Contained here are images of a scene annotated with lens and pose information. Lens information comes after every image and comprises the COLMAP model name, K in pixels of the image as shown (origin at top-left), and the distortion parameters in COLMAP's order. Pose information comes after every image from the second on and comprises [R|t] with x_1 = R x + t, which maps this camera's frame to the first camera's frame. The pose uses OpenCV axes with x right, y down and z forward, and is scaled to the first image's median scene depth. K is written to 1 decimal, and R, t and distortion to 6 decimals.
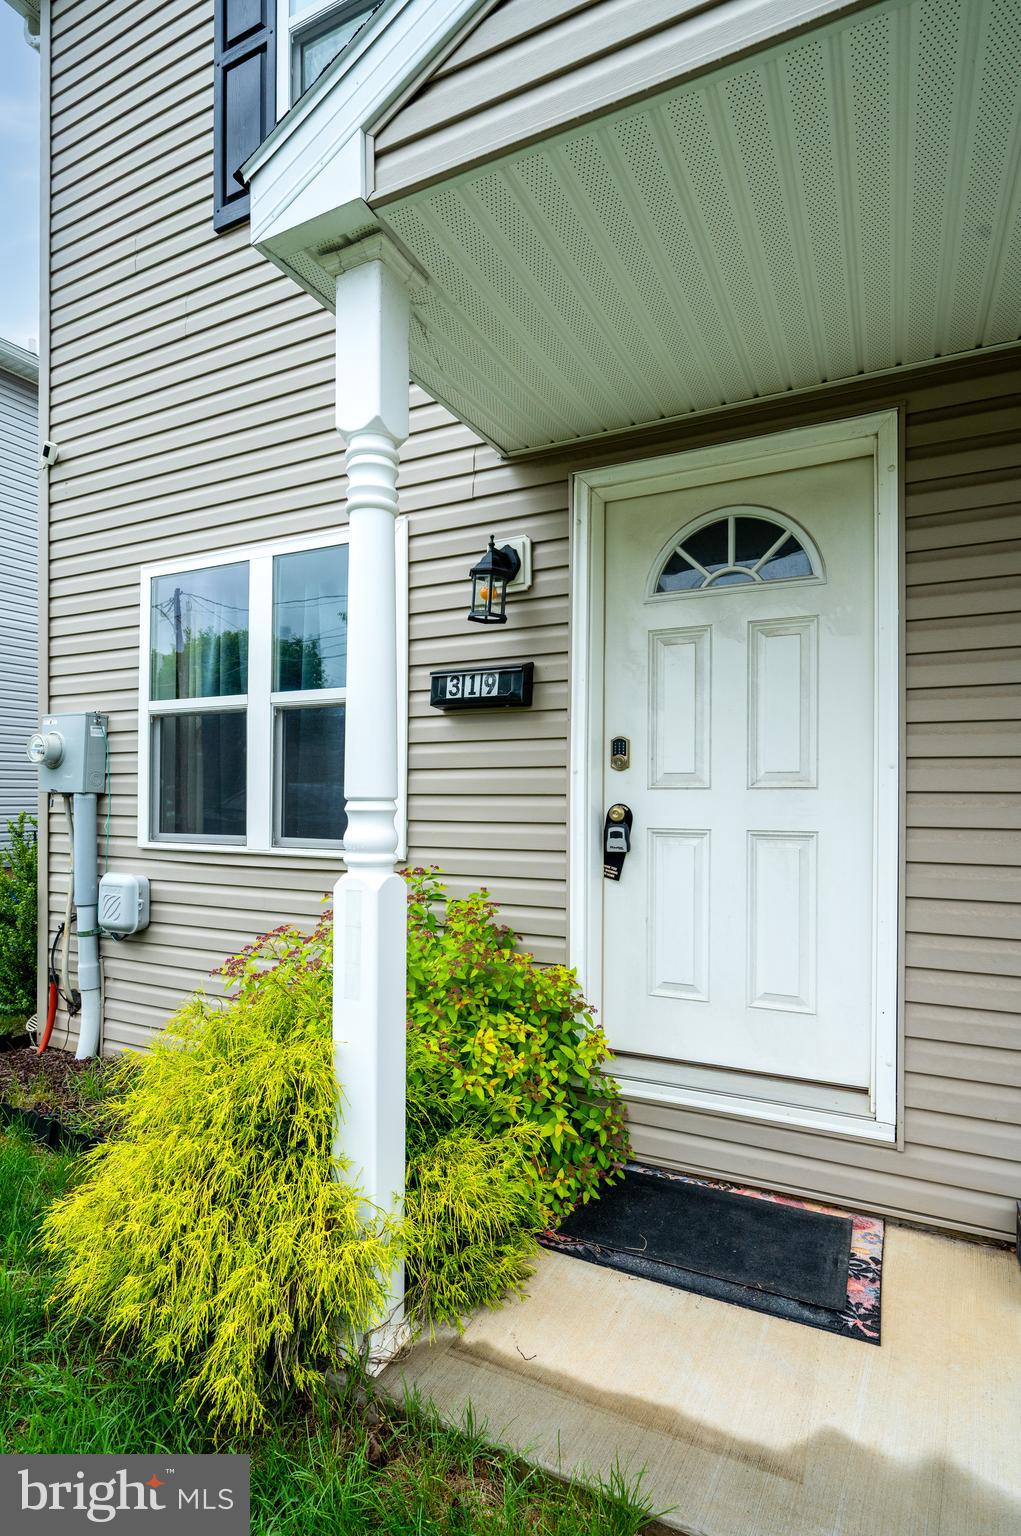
lens RADIAL K [[792.5, 0, 498.9], [0, 792.5, 802.6], [0, 0, 1]] dist [-0.011028, -0.000631]
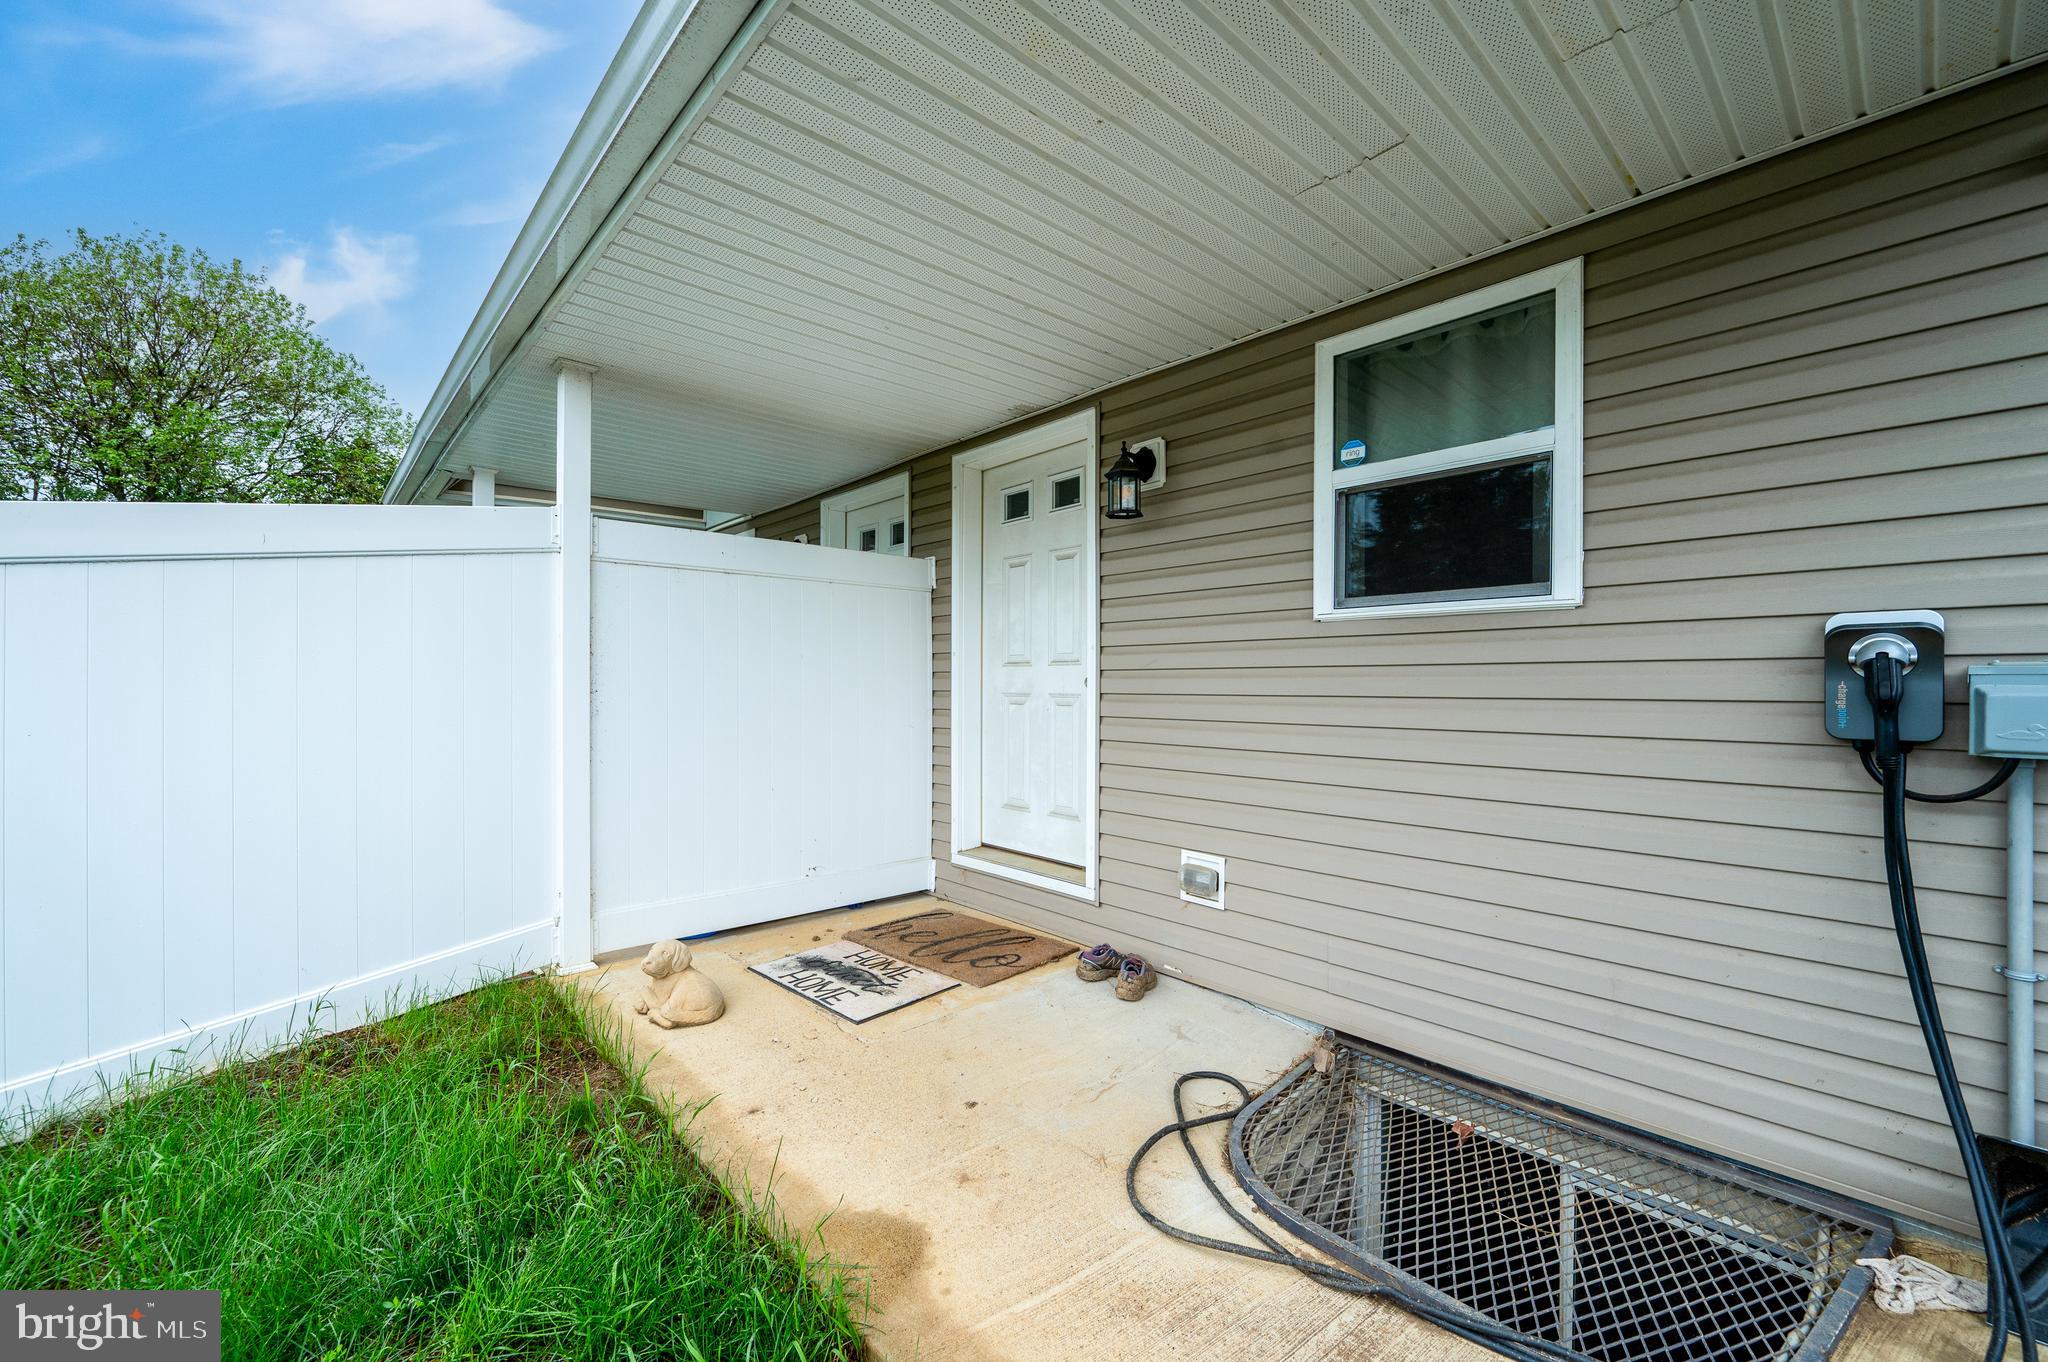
lens RADIAL K [[806.4, 0, 1016.8], [0, 806.4, 675.6], [0, 0, 1]] dist [0.002416, 0.000418]
pose [[0.933053, -0.008943, -0.359629, 0.259562], [0.007793, 0.999959, -0.004646, 0.001526], [0.359656, 0.001533, 0.933084, -0.134483]]
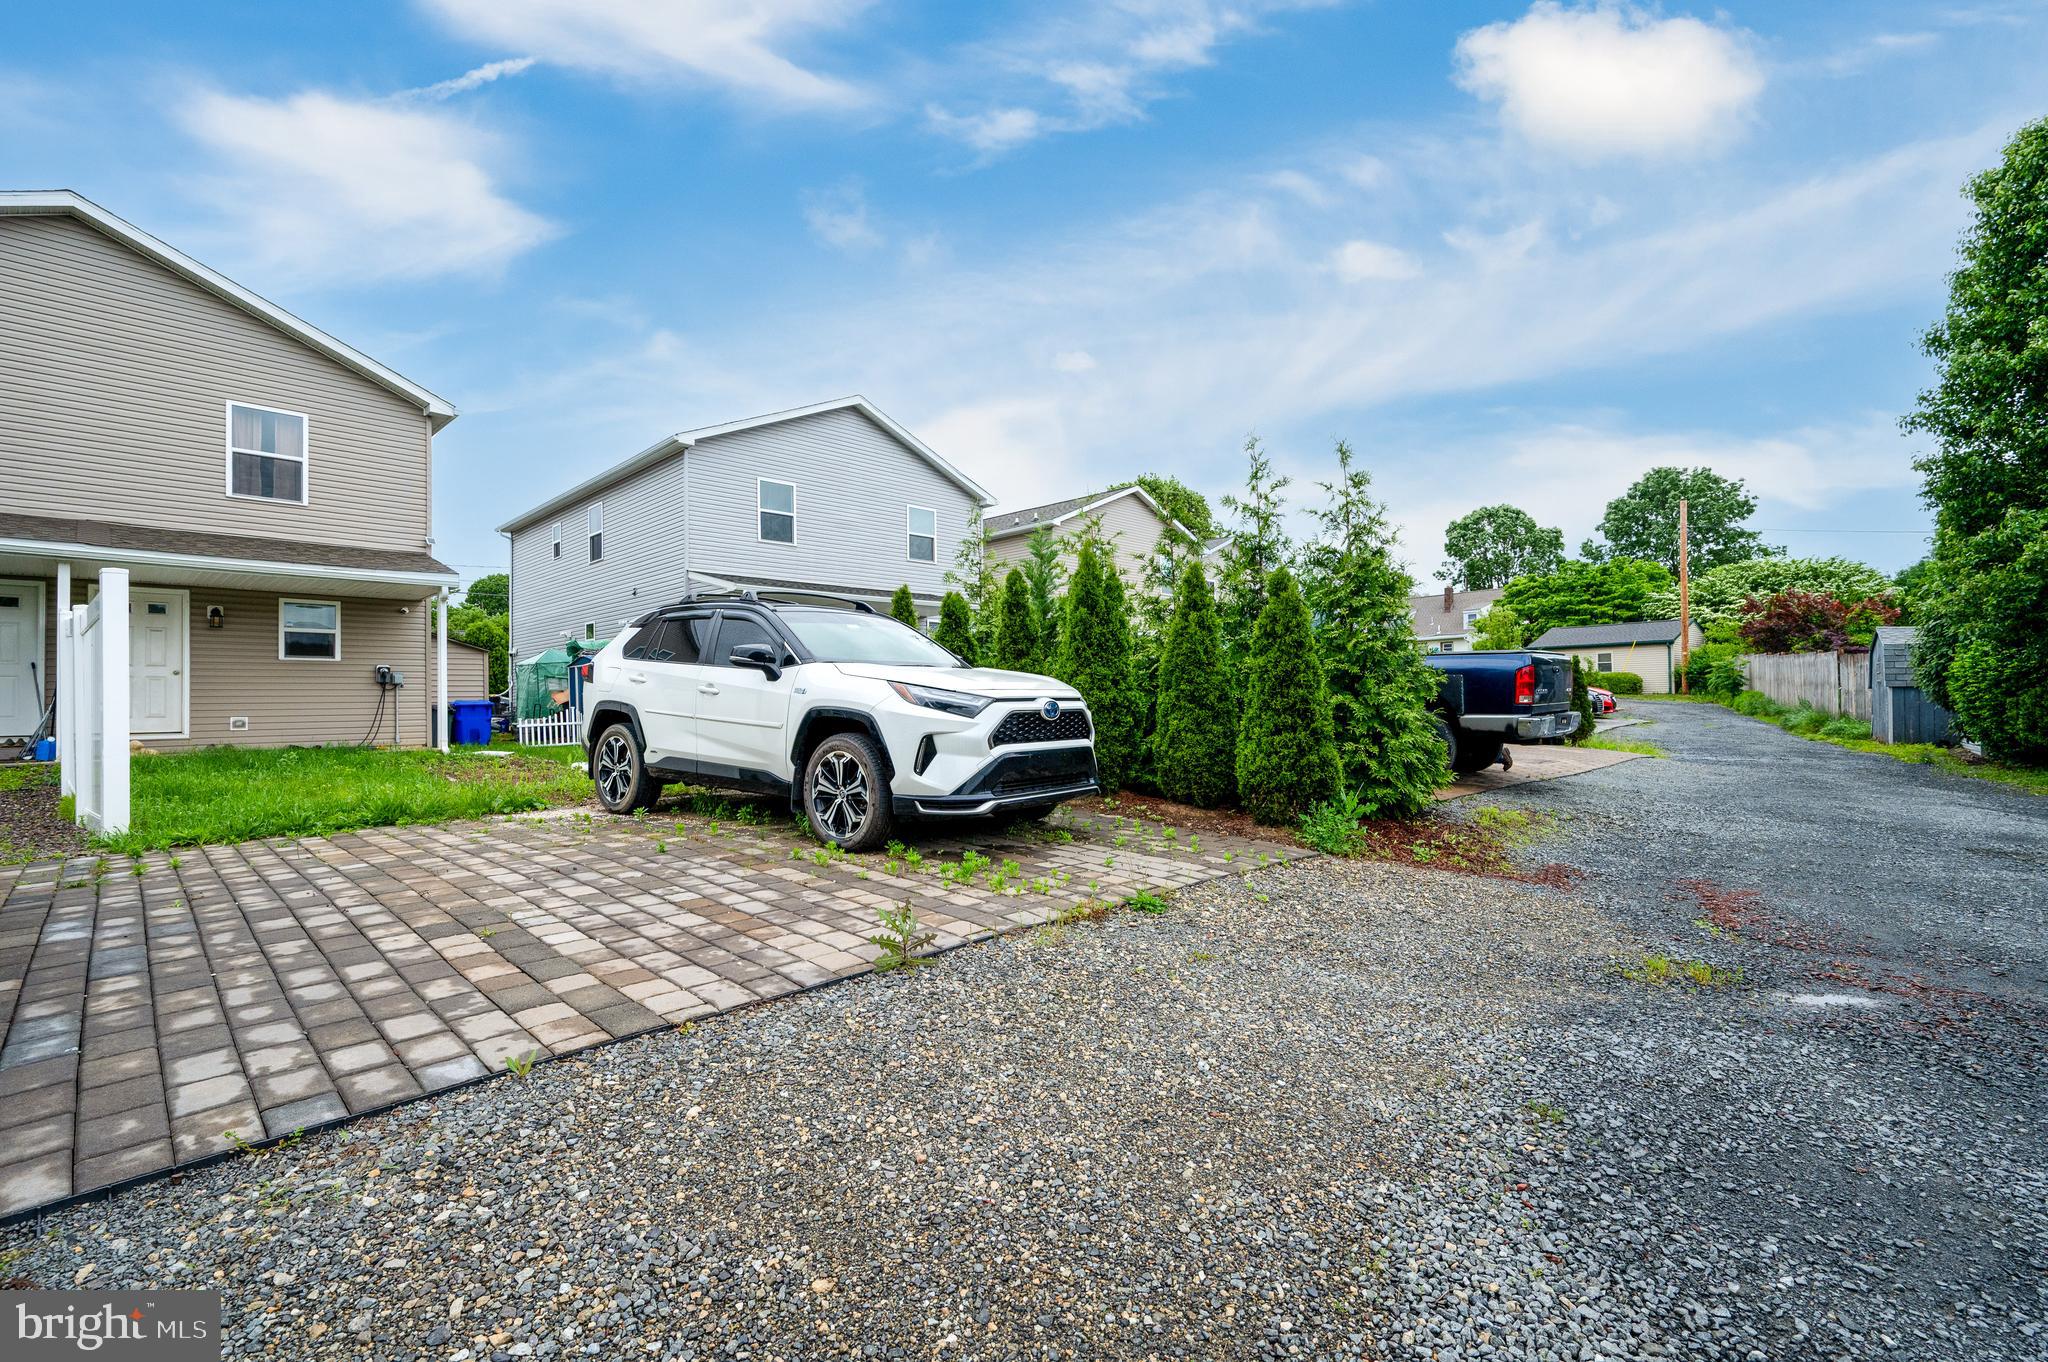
lens RADIAL K [[890.7, 0, 1019.8], [0, 890.7, 691.7], [0, 0, 1]] dist [-0.000536, -0.000553]
pose [[0.285962, 0.000612, 0.958241, -0.955838], [0.006651, 0.999974, -0.002623, 0.051565], [-0.958218, 0.007123, 0.285951, -1.592294]]
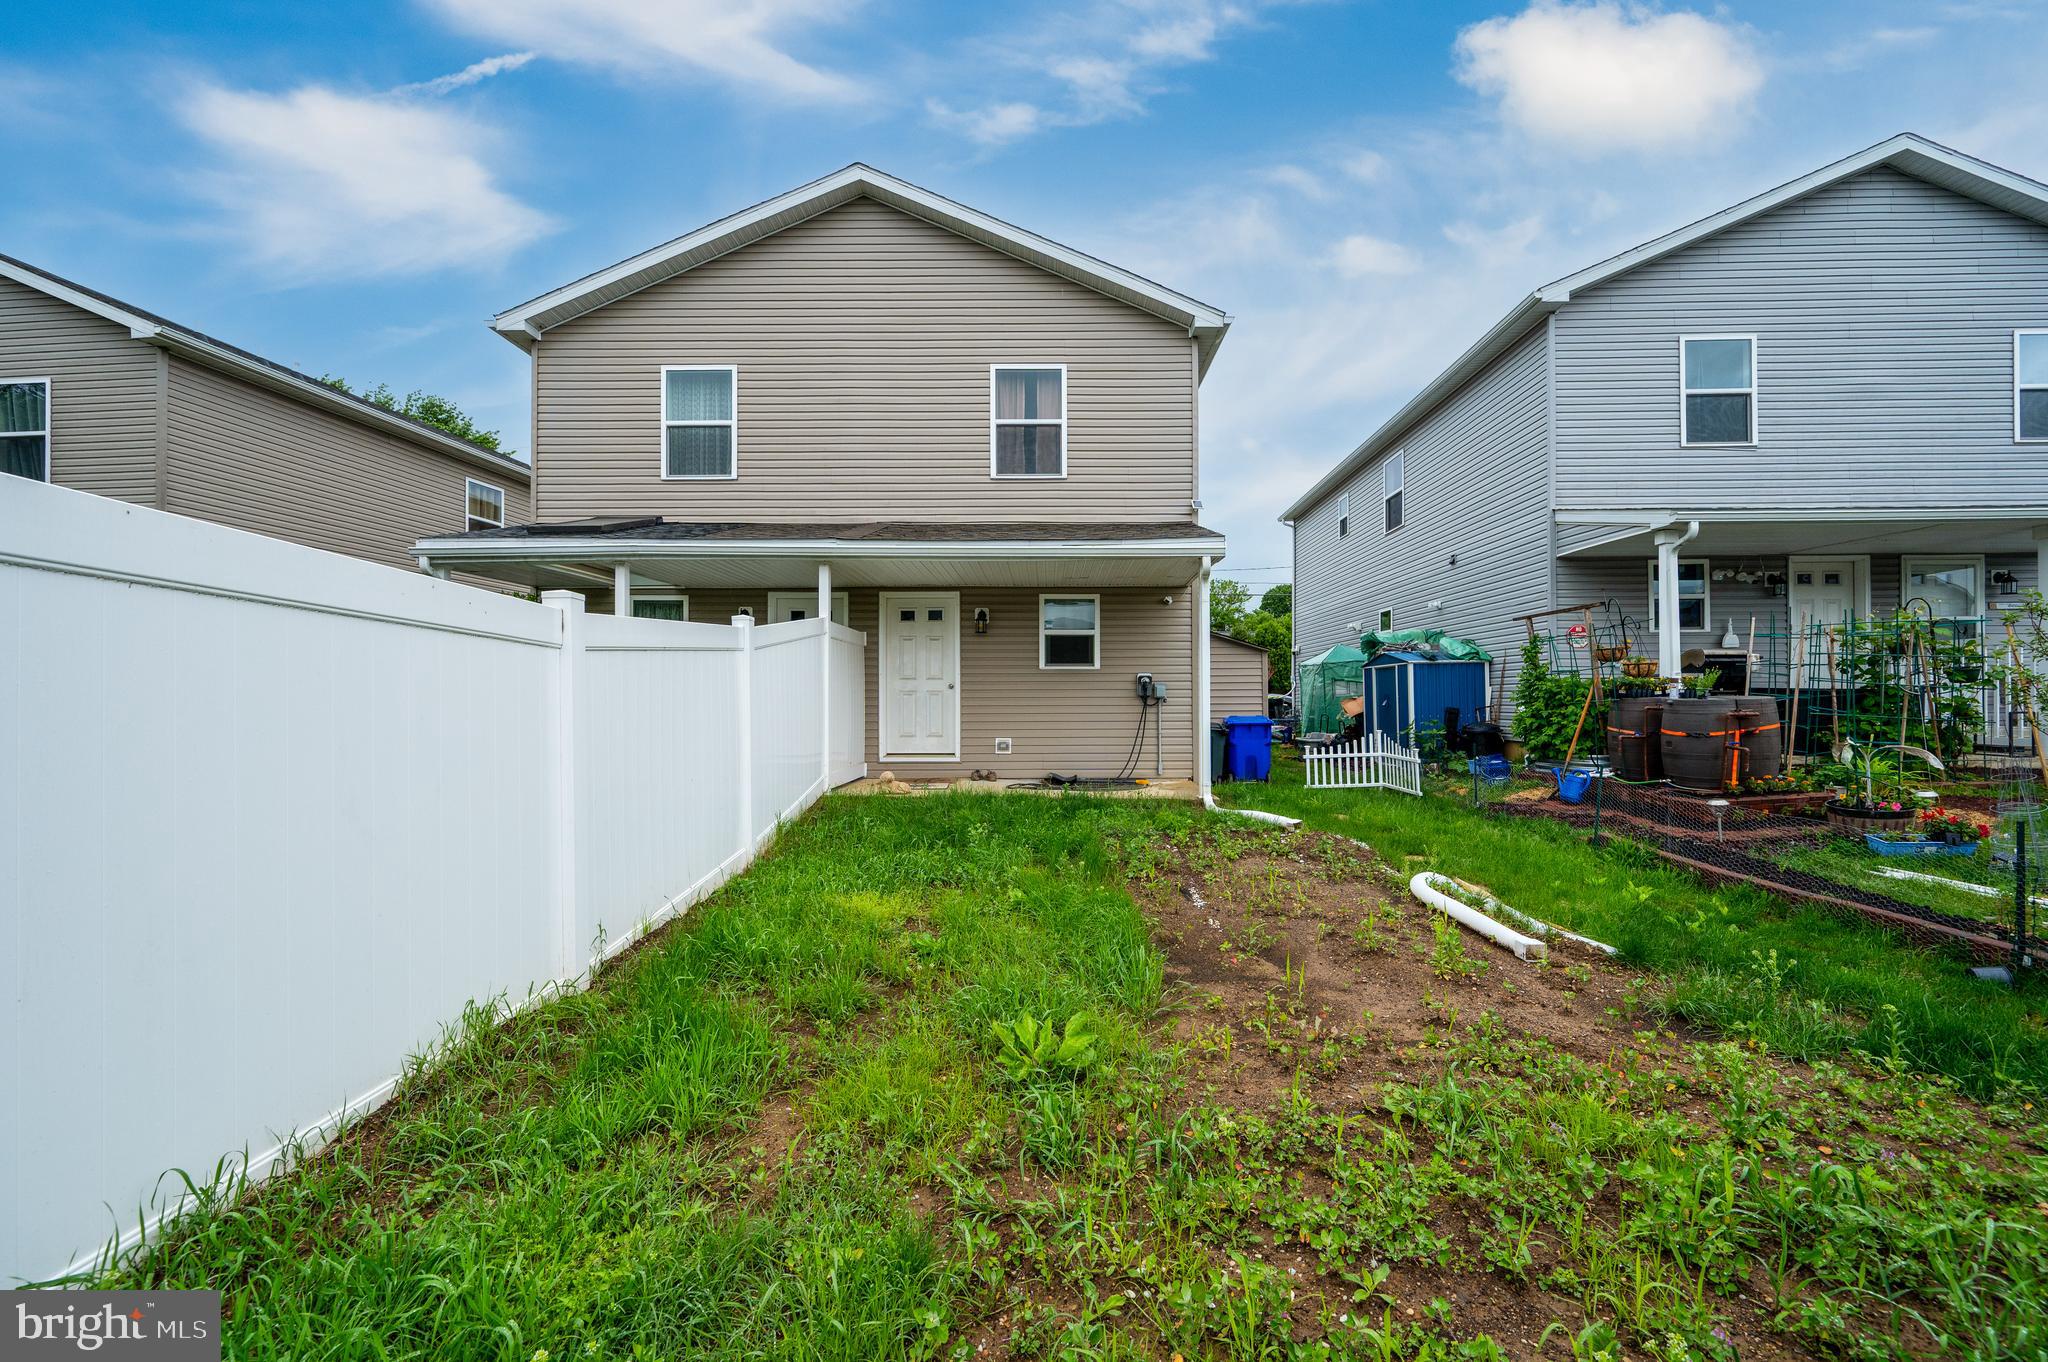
lens RADIAL K [[806.4, 0, 1038.3], [0, 806.4, 685.6], [0, 0, 1]] dist [0.002416, 0.000418]
pose [[0.897673, -0.003044, 0.440652, -0.301961], [0.004364, 0.999989, -0.001983, 0.005868], [-0.440640, 0.003703, 0.897676, -0.900535]]
